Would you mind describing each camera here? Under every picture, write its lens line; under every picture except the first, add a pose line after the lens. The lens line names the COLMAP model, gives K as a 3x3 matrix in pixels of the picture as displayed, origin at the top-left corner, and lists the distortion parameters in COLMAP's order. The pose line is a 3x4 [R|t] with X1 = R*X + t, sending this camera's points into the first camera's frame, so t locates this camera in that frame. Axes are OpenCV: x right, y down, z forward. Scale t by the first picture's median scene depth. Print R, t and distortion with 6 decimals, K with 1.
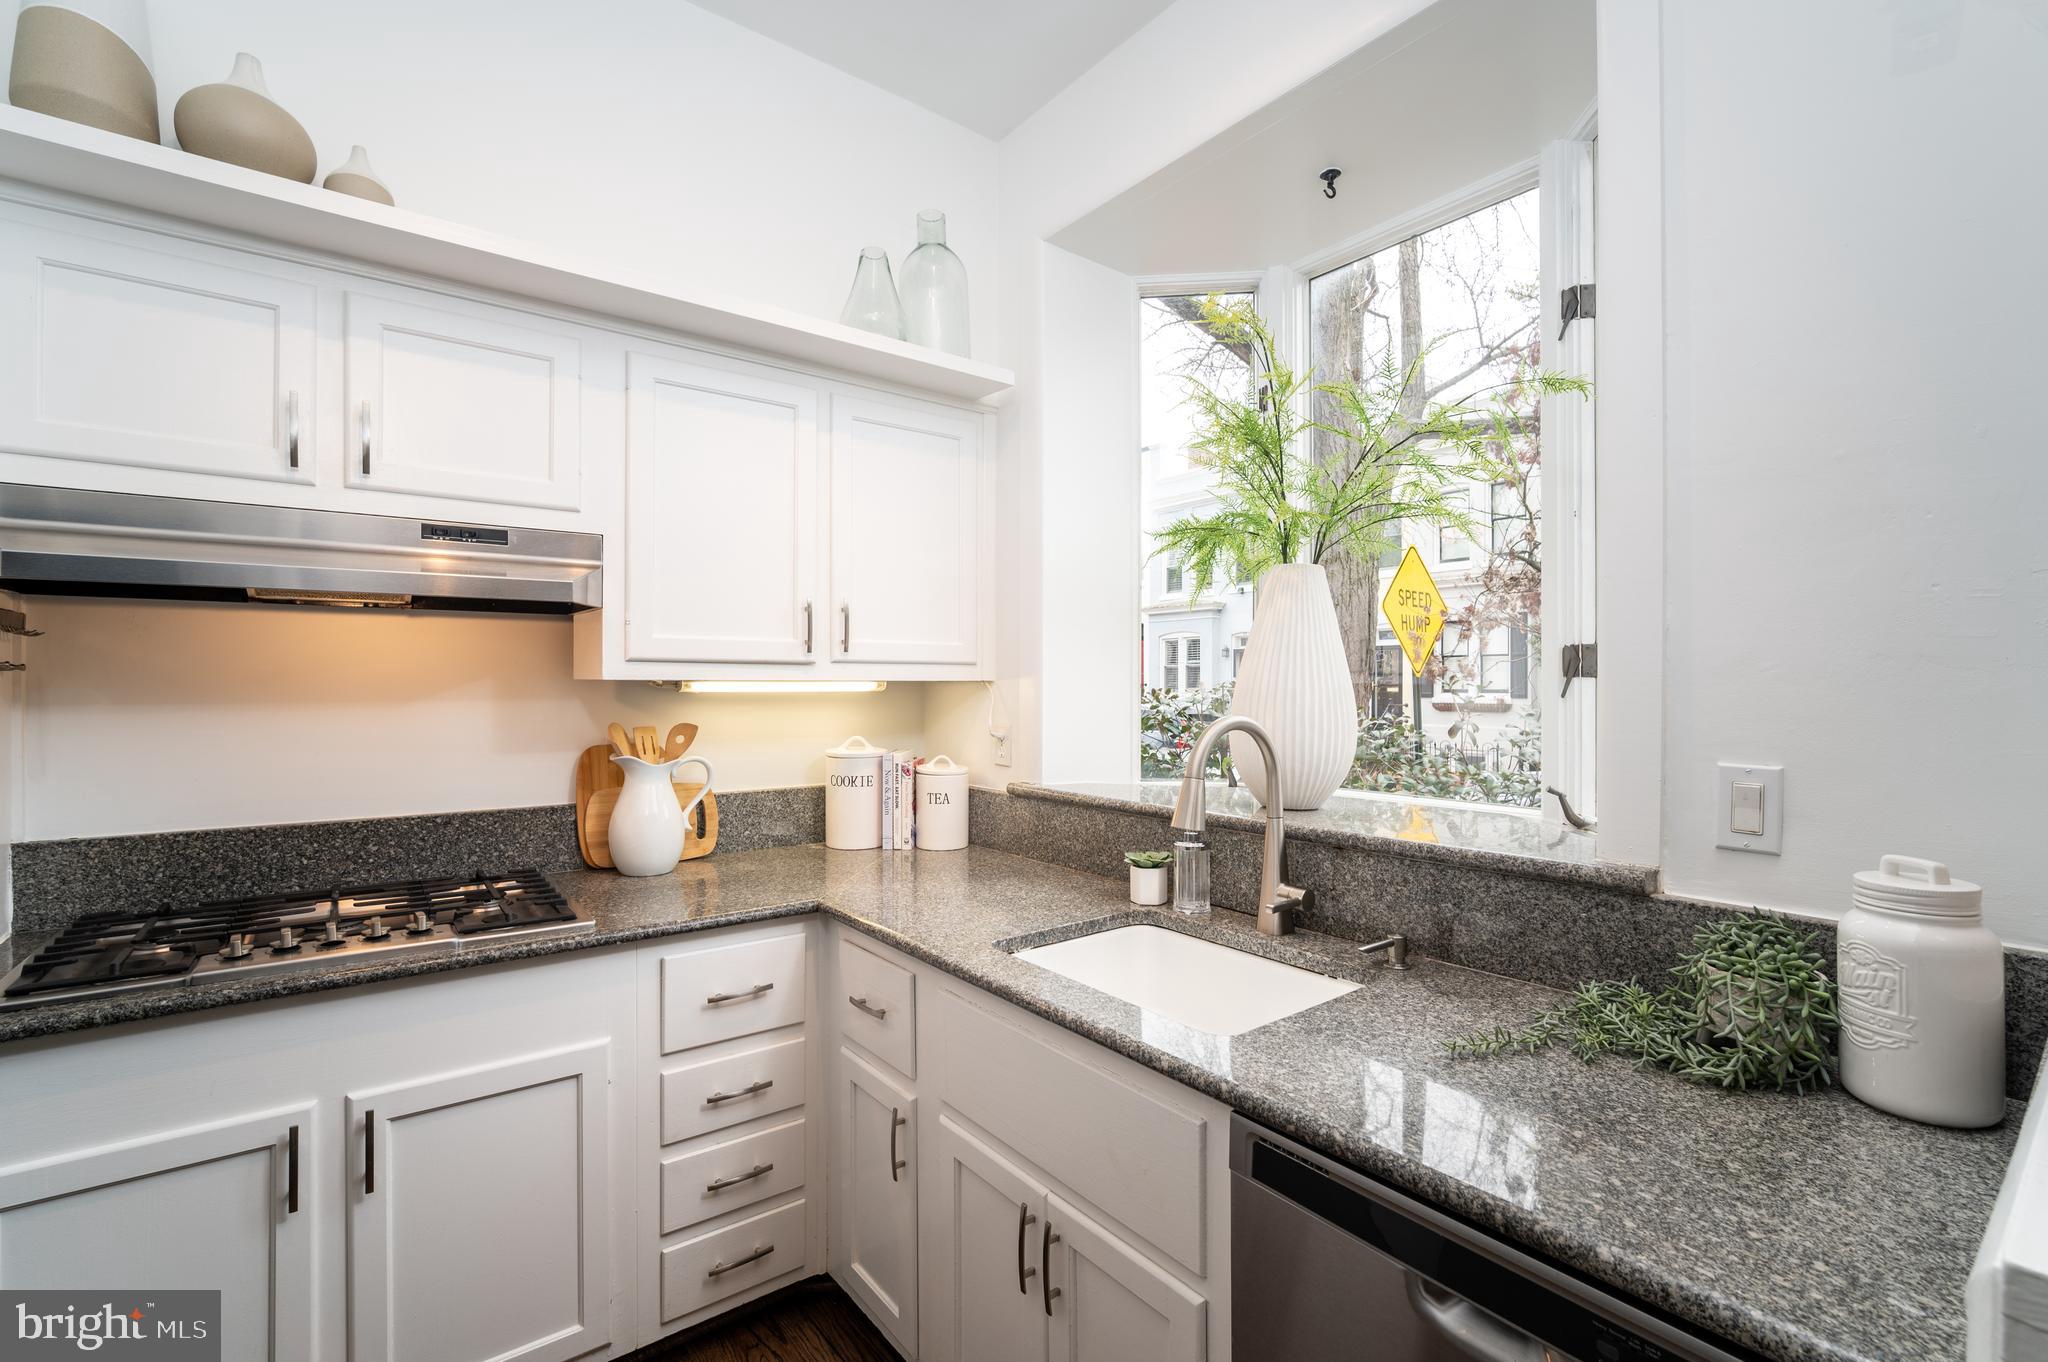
lens RADIAL K [[908.9, 0, 1025.2], [0, 908.9, 668.8], [0, 0, 1]] dist [0.002751, 0.000418]
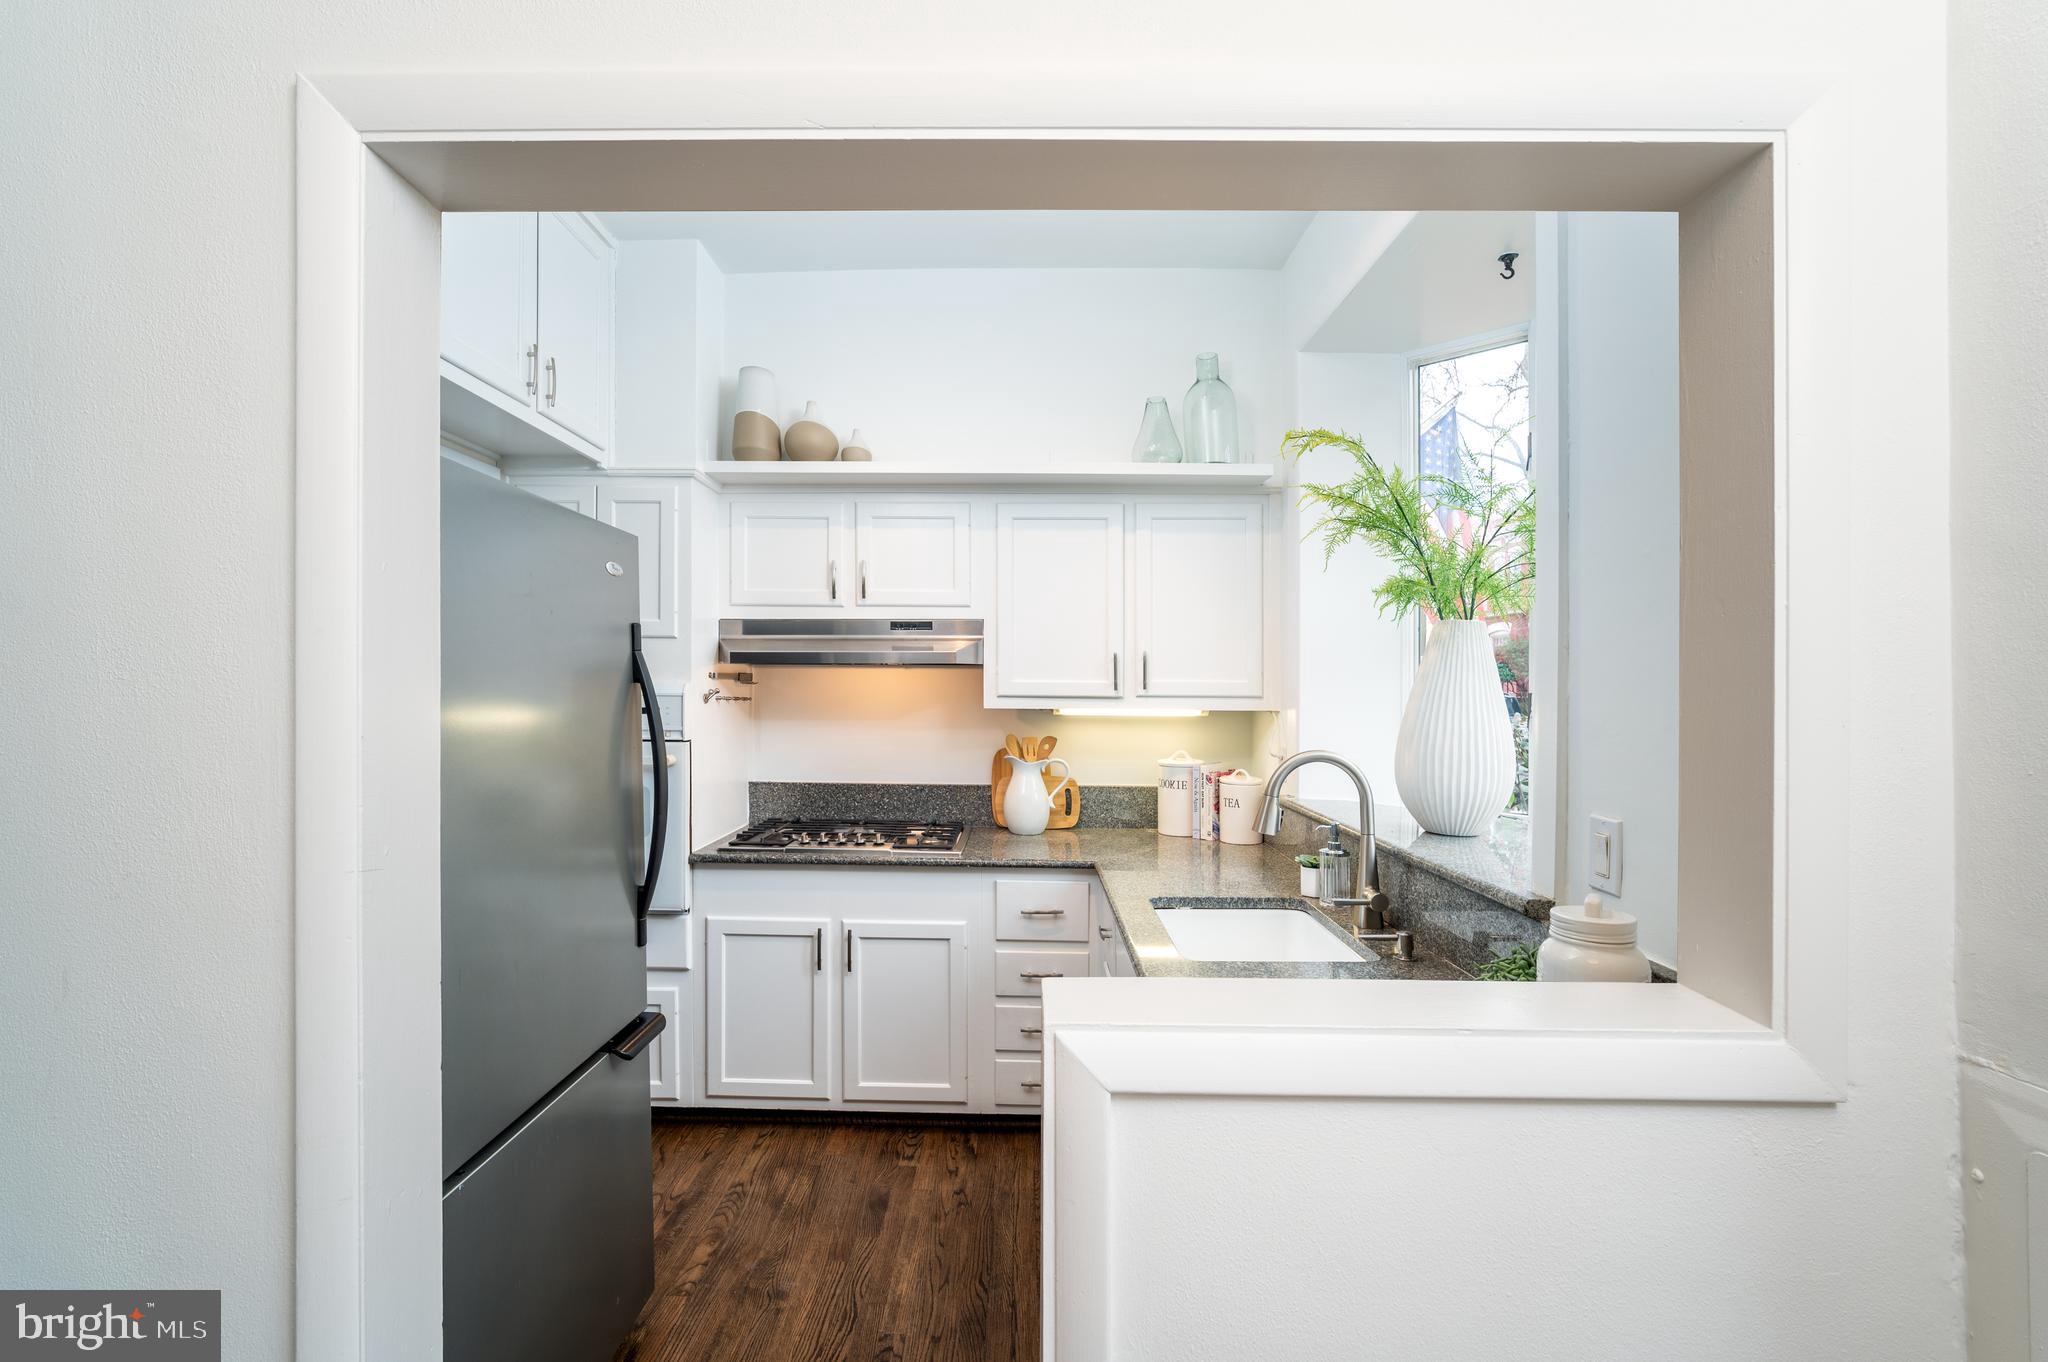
lens RADIAL K [[907.5, 0, 1024.0], [0, 907.5, 681.0], [0, 0, 1]] dist [0.000007, 0.000022]
pose [[0.787468, 0.003423, -0.616346, 0.529193], [0.001809, 0.999967, 0.007865, -0.044484], [0.616353, -0.007308, 0.787436, -0.206495]]
